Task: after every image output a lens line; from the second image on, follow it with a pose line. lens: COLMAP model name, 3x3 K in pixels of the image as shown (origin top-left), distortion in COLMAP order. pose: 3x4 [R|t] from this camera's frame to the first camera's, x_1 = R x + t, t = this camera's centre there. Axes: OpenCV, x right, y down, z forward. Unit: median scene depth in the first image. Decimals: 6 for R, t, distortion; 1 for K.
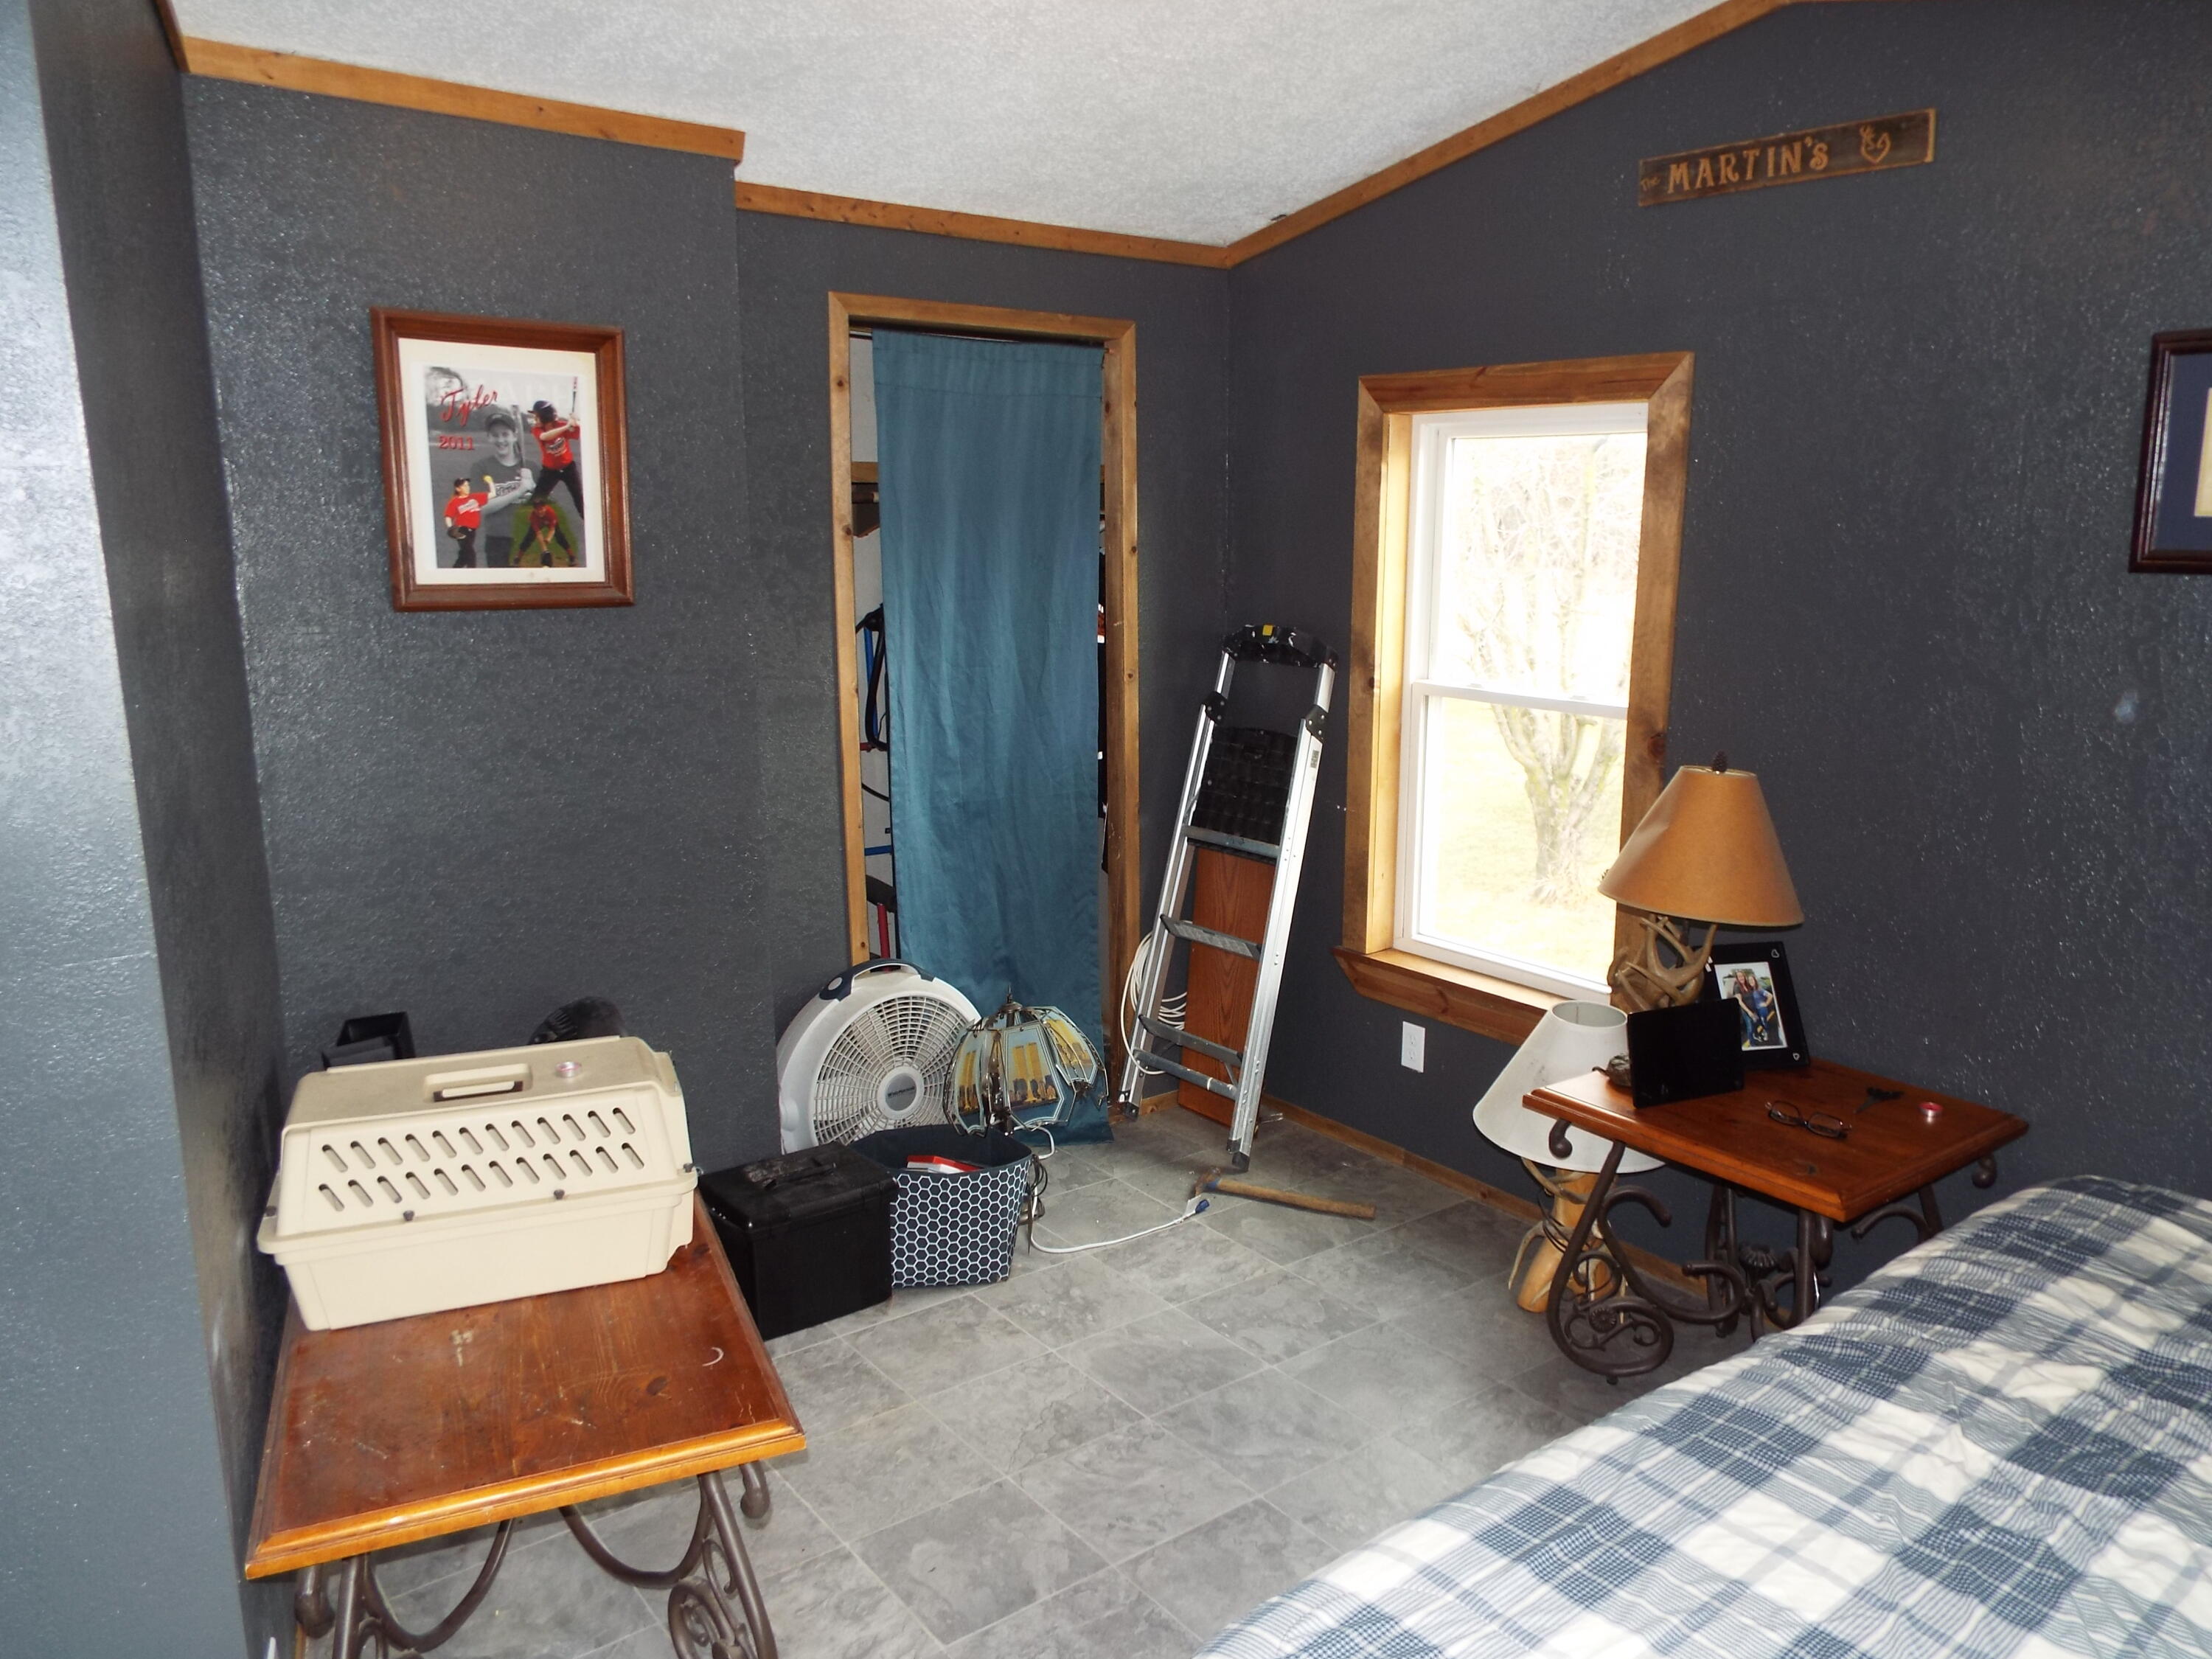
lens RADIAL K [[1618.6, 0, 1118.3], [0, 1618.6, 833.8], [0, 0, 1]] dist [-0.013296, -0.006152]
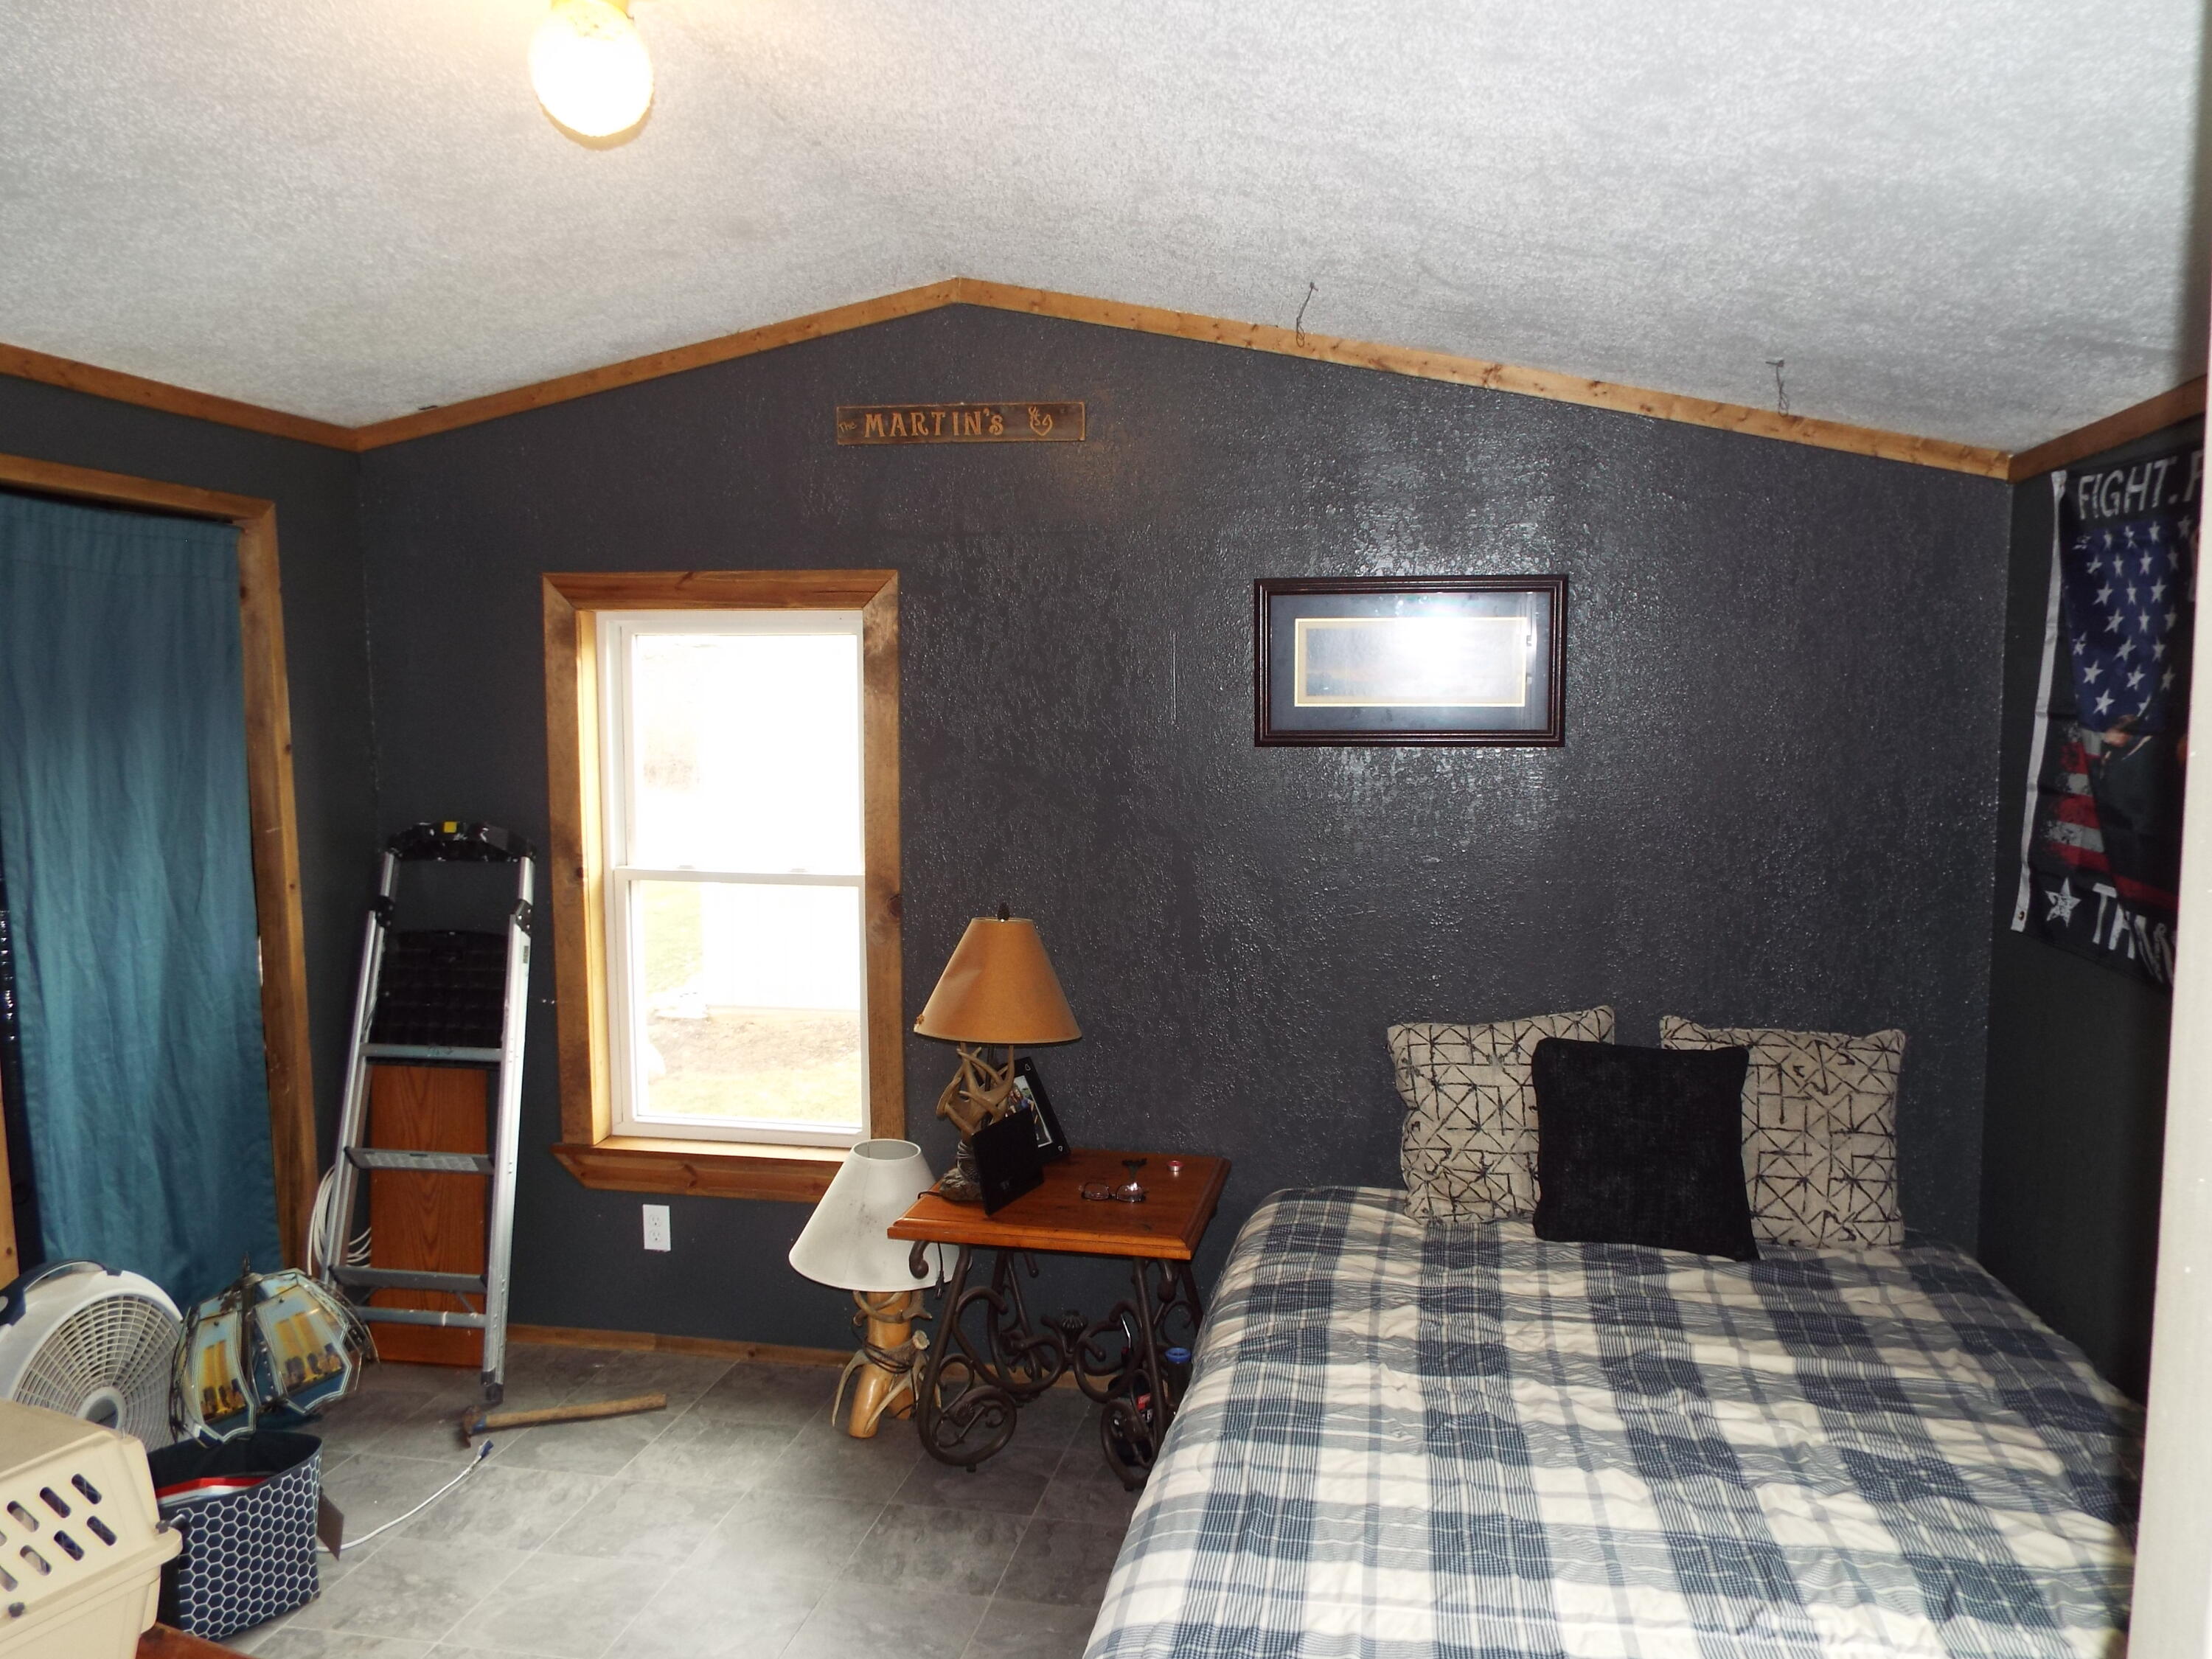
lens RADIAL K [[1625.1, 0, 1138.2], [0, 1625.1, 836.7], [0, 0, 1]] dist [0.007677, 0.007261]
pose [[0.744651, -0.063313, 0.664445, -0.273220], [0.131835, 0.989831, -0.053431, -0.016952], [-0.654305, 0.127384, 0.745425, 0.019776]]
